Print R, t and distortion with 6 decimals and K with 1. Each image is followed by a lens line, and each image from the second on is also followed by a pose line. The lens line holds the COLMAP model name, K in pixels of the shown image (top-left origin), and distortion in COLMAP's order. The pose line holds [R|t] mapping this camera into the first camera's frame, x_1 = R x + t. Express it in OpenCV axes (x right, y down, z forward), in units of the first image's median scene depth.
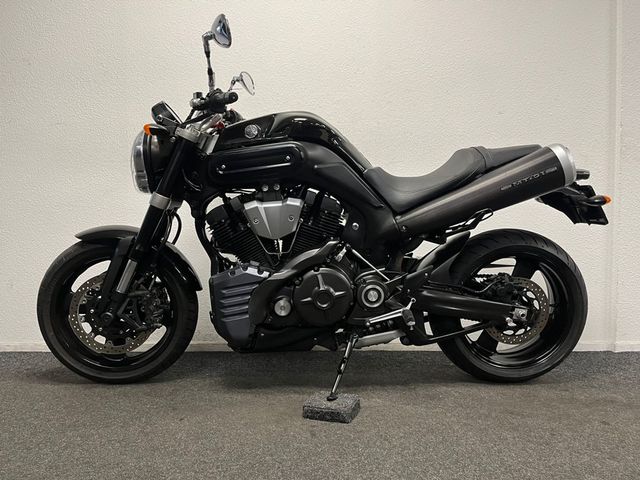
lens RADIAL K [[483.1, 0, 320.0], [0, 483.1, 240.0], [0, 0, 1]] dist [0.092031, -0.131228]
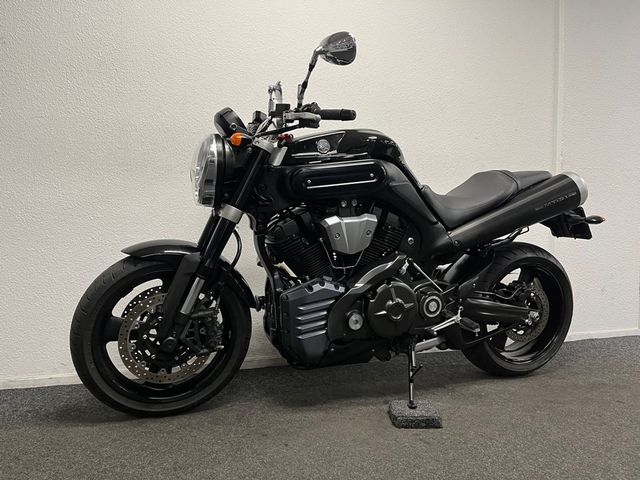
lens RADIAL K [[483.1, 0, 320.0], [0, 483.1, 240.0], [0, 0, 1]] dist [0.092031, -0.131228]
pose [[0.947567, -0.001003, 0.319554, -0.465856], [0.002837, 0.999982, -0.005274, -0.025648], [-0.319543, 0.005904, 0.947553, 0.061684]]
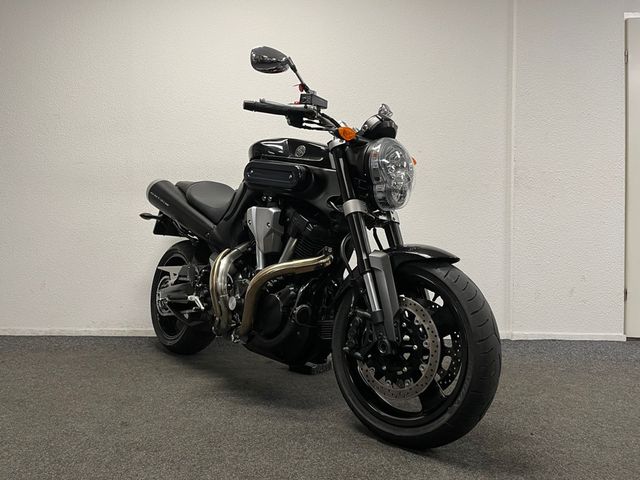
lens RADIAL K [[483.1, 0, 320.0], [0, 483.1, 240.0], [0, 0, 1]] dist [0.092031, -0.131228]
pose [[0.999257, 0.000945, -0.038530, 0.217950], [-0.001778, 0.999765, -0.021599, 0.000039], [0.038501, 0.021652, 0.999024, -0.389627]]
